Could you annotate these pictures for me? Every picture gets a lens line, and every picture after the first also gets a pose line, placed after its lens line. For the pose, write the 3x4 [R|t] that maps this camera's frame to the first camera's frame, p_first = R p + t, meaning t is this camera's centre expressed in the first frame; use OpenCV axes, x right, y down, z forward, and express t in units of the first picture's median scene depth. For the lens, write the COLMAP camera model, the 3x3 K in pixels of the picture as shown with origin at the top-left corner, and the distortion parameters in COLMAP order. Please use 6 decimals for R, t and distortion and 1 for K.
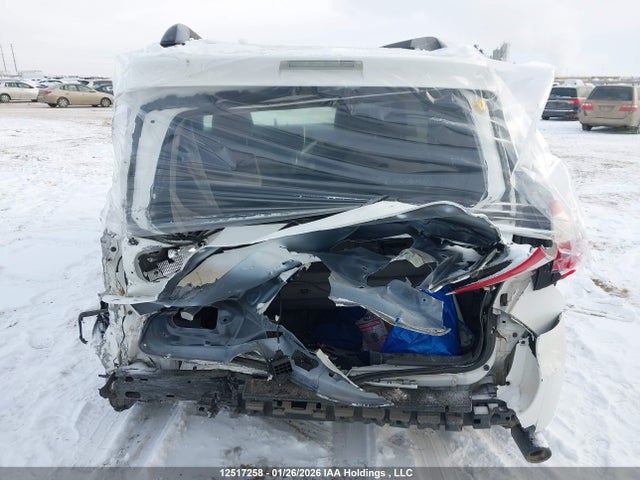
lens RADIAL K [[501.5, 0, 320.0], [0, 501.5, 240.0], [0, 0, 1]] dist [0.076430, -0.081629]
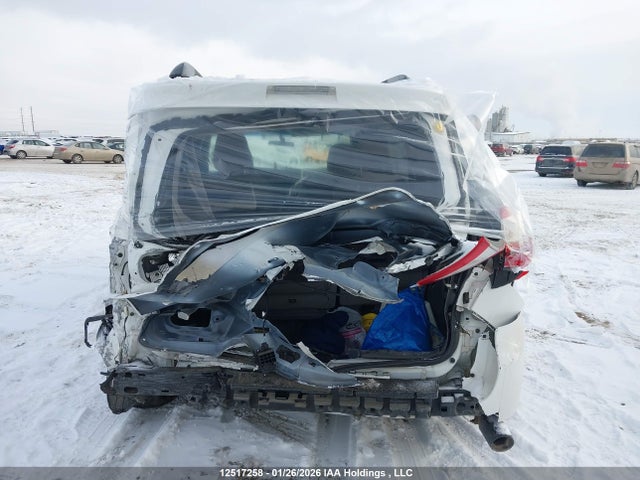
lens RADIAL K [[501.5, 0, 320.0], [0, 501.5, 240.0], [0, 0, 1]] dist [0.076430, -0.081629]
pose [[0.999921, 0.006832, -0.010513, 0.048240], [-0.007973, 0.993597, -0.112700, 0.112592], [0.009675, 0.112775, 0.993573, -0.118522]]
